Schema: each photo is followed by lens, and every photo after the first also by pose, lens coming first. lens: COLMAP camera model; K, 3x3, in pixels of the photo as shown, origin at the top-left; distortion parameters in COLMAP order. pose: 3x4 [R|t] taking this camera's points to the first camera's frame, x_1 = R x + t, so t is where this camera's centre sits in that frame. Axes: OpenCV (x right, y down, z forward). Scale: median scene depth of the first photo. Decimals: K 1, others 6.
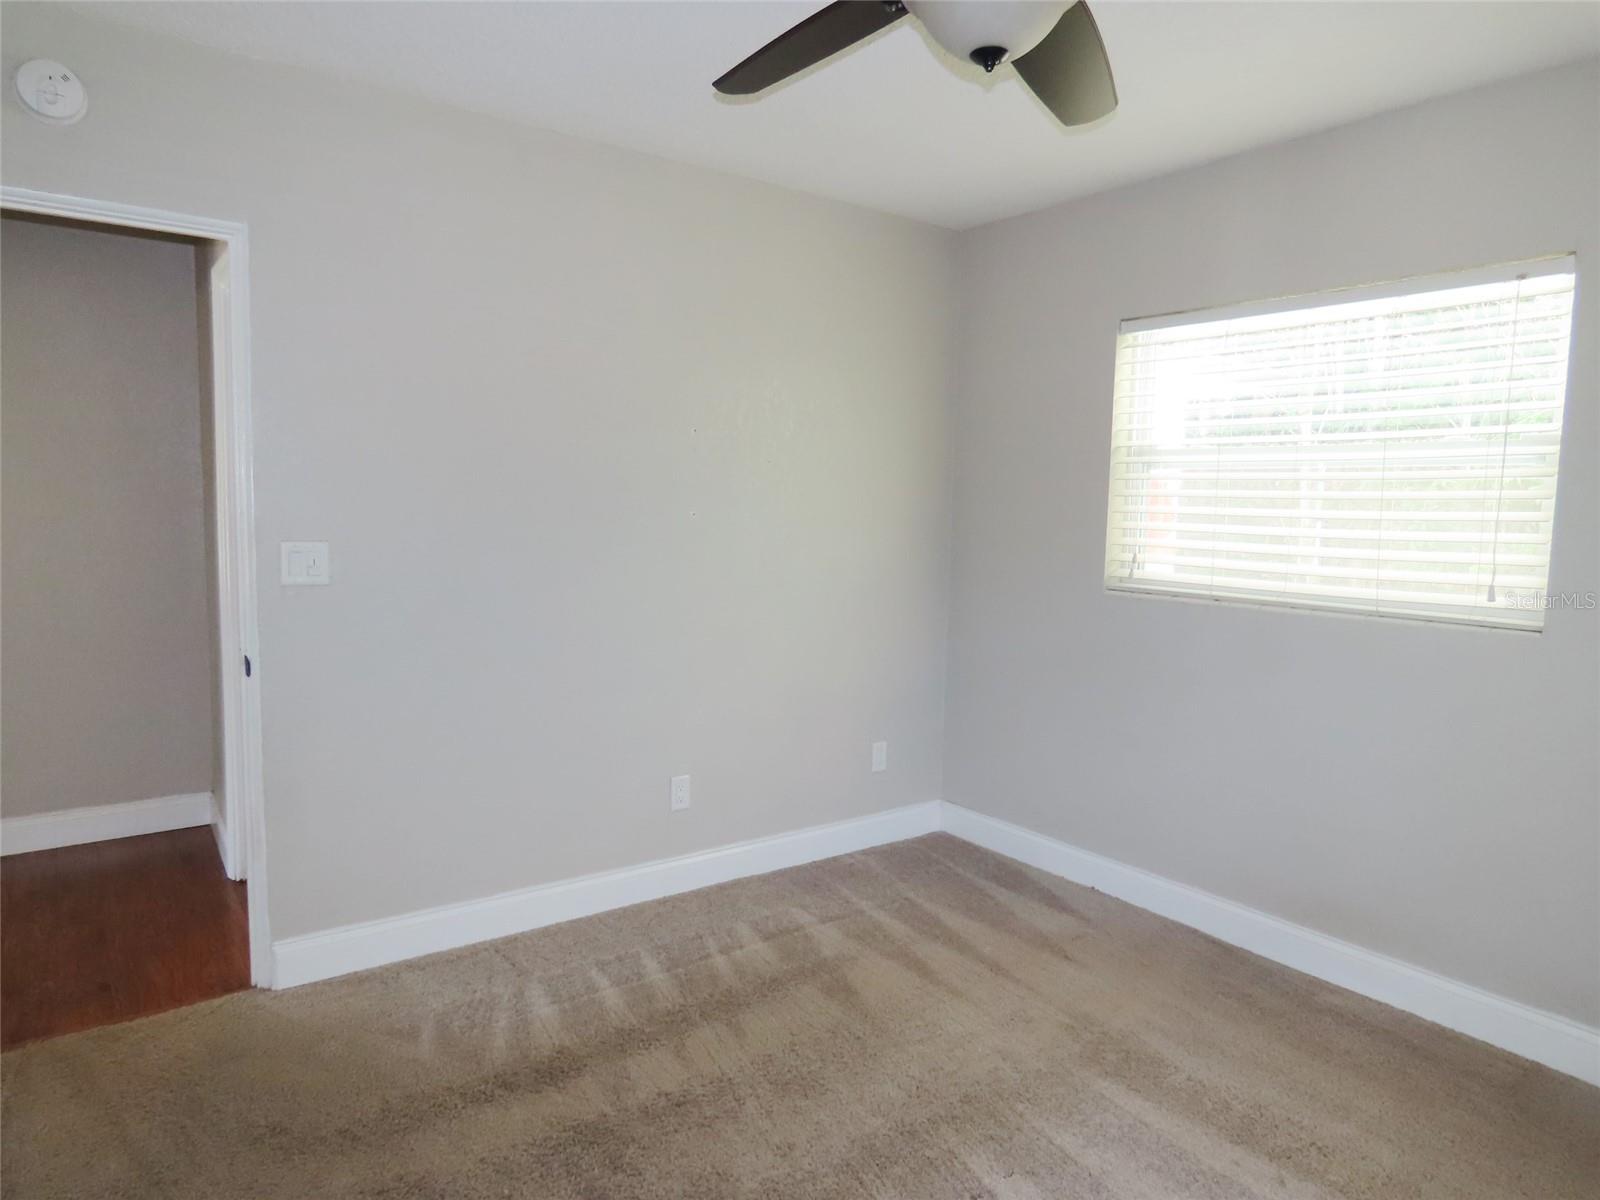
lens RADIAL K [[1007.3, 0, 800.0], [0, 1007.3, 600.0], [0, 0, 1]] dist [-0.011671, 0.000762]
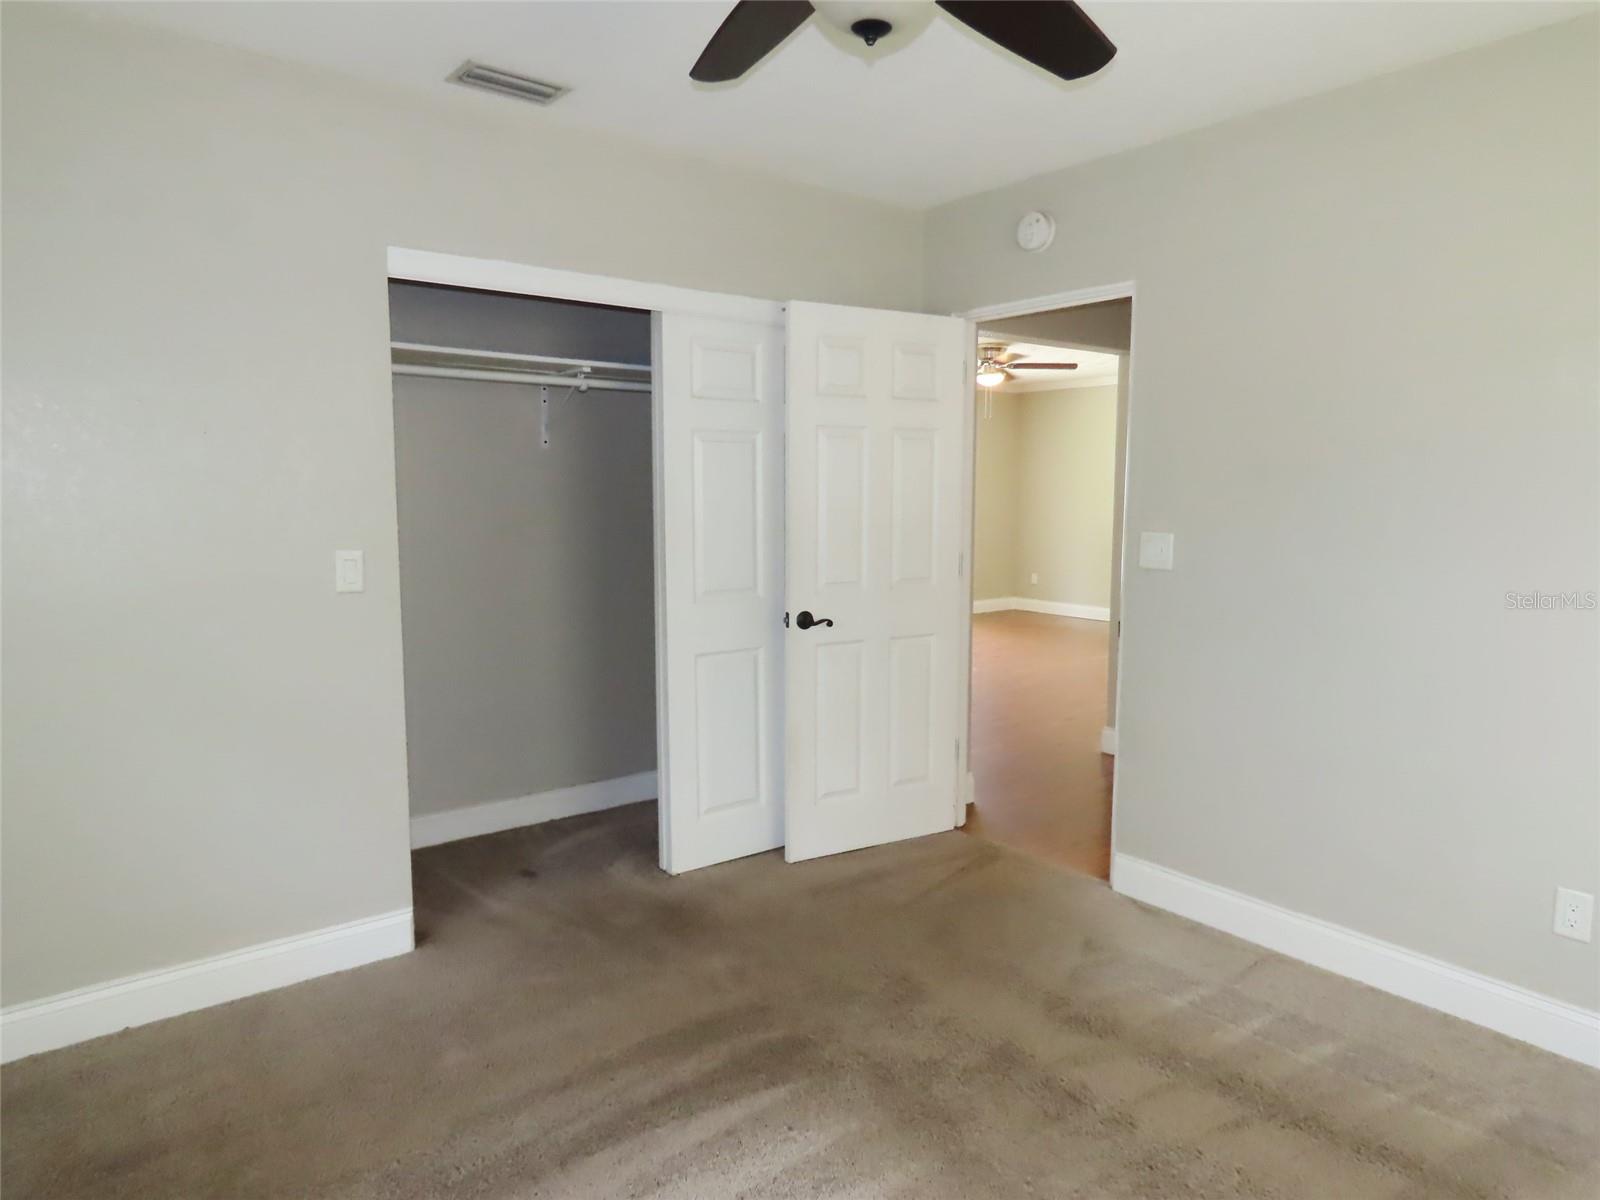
lens RADIAL K [[1007.3, 0, 800.0], [0, 1007.3, 600.0], [0, 0, 1]] dist [-0.011671, 0.000762]
pose [[0.008266, 0.087135, -0.996162, 0.702425], [-0.094621, 0.991794, 0.085968, -0.041134], [0.995479, 0.093548, 0.016443, 0.564458]]
